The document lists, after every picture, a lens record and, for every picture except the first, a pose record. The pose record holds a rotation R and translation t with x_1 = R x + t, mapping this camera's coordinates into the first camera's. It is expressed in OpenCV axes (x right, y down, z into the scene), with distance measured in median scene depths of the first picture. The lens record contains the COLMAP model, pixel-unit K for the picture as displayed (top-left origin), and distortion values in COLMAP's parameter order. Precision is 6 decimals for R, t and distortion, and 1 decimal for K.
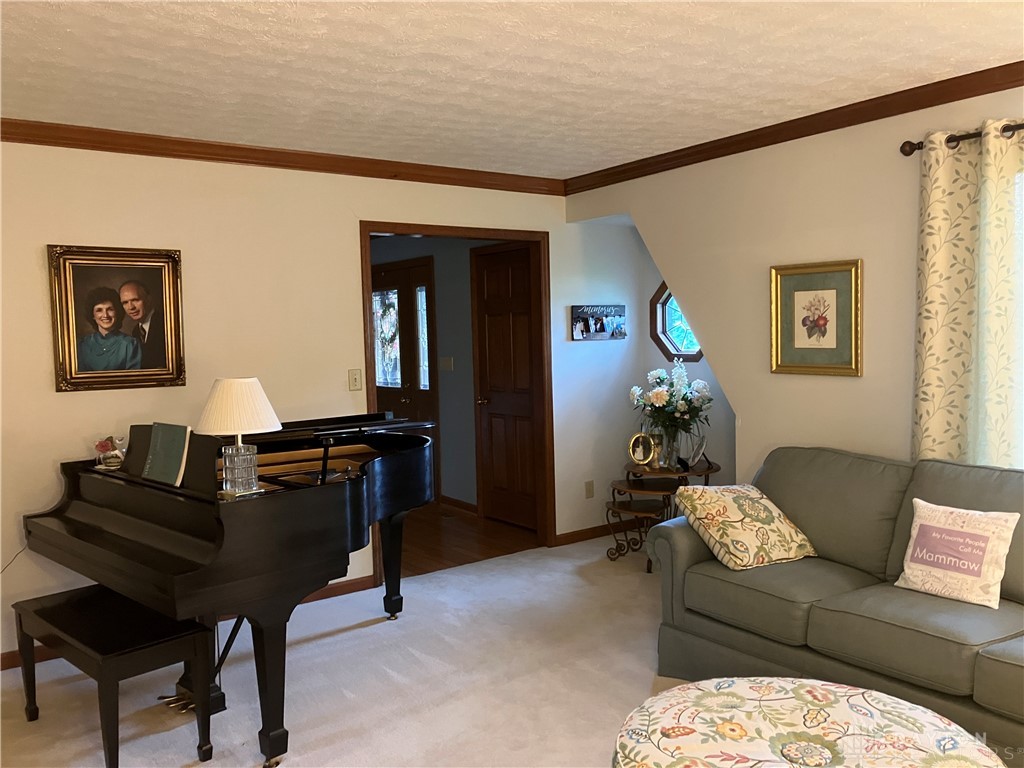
lens RADIAL K [[837.0, 0, 515.2], [0, 837.0, 379.7], [0, 0, 1]] dist [0.050769, -0.073309]
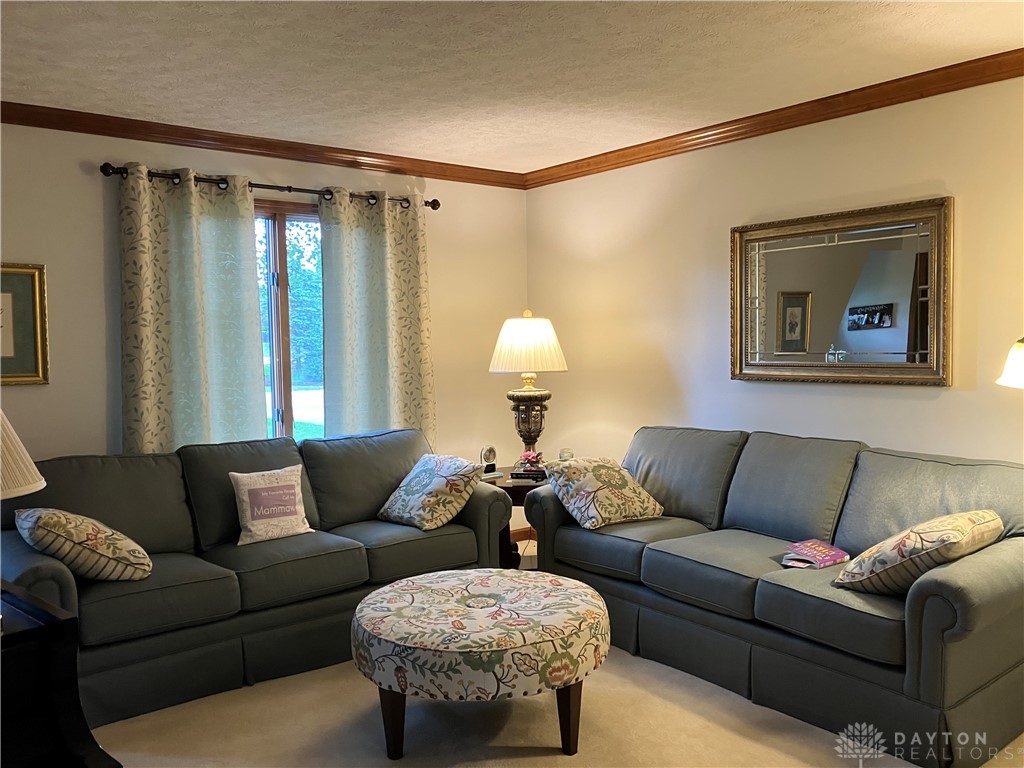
lens RADIAL K [[837.0, 0, 515.2], [0, 837.0, 379.7], [0, 0, 1]] dist [0.050769, -0.073309]
pose [[-0.044588, -0.023182, 0.998736, -0.809464], [0.070645, 0.997155, 0.026300, 0.004739], [-0.996505, 0.071728, -0.042824, 0.681156]]
